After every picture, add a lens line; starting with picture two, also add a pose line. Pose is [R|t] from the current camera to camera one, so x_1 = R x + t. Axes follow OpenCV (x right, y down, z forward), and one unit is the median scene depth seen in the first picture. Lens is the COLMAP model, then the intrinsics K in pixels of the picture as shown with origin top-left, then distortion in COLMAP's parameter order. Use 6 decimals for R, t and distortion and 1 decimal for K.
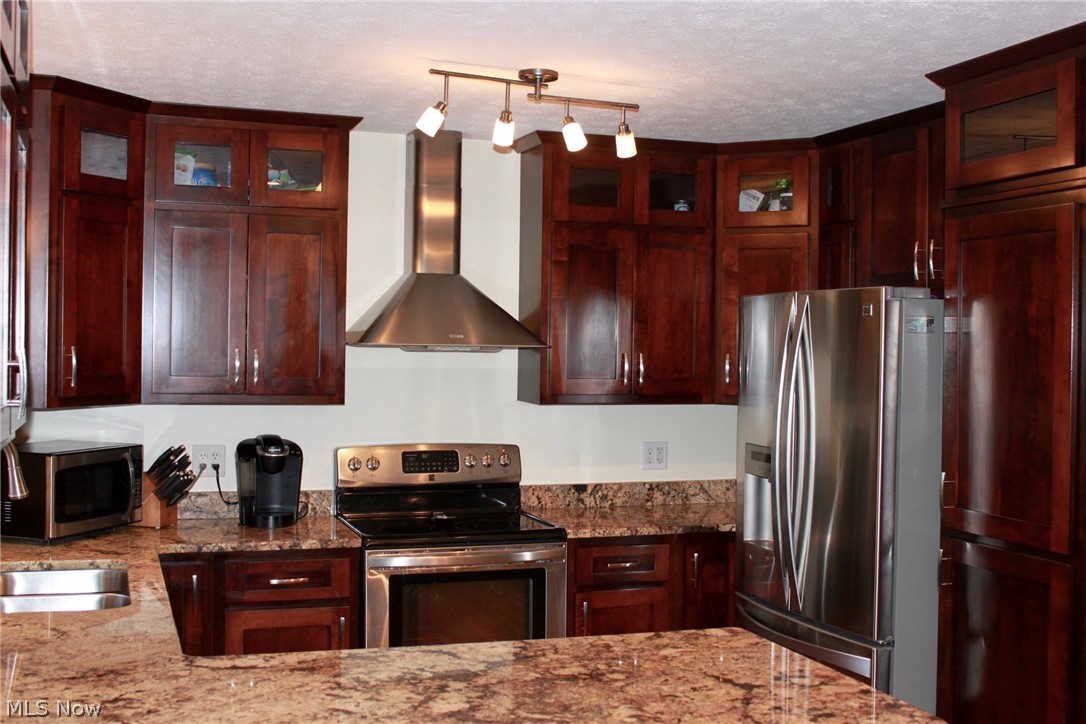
lens RADIAL K [[1242.8, 0, 543.0], [0, 1242.8, 362.0], [0, 0, 1]] dist [-0.112124, 0.024424]
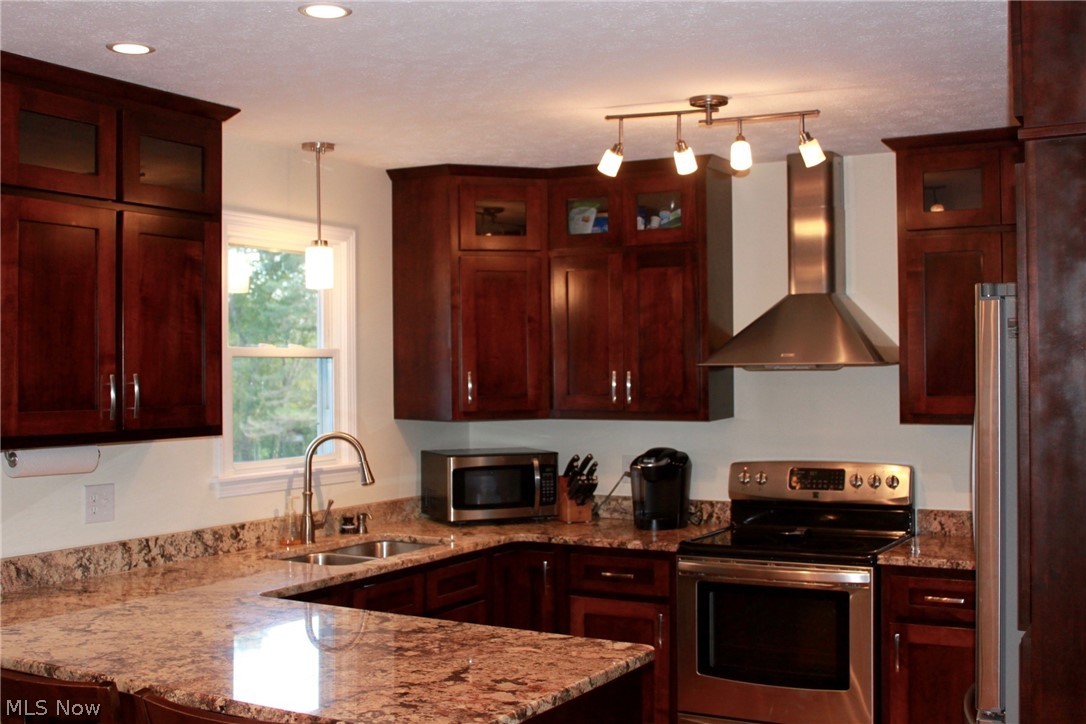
lens RADIAL K [[1242.8, 0, 543.0], [0, 1242.8, 362.0], [0, 0, 1]] dist [-0.112124, 0.024424]
pose [[0.649865, -0.024510, -0.759655, 0.575584], [0.009730, 0.999666, -0.023930, 0.007462], [0.759988, 0.008160, 0.649886, 0.191488]]
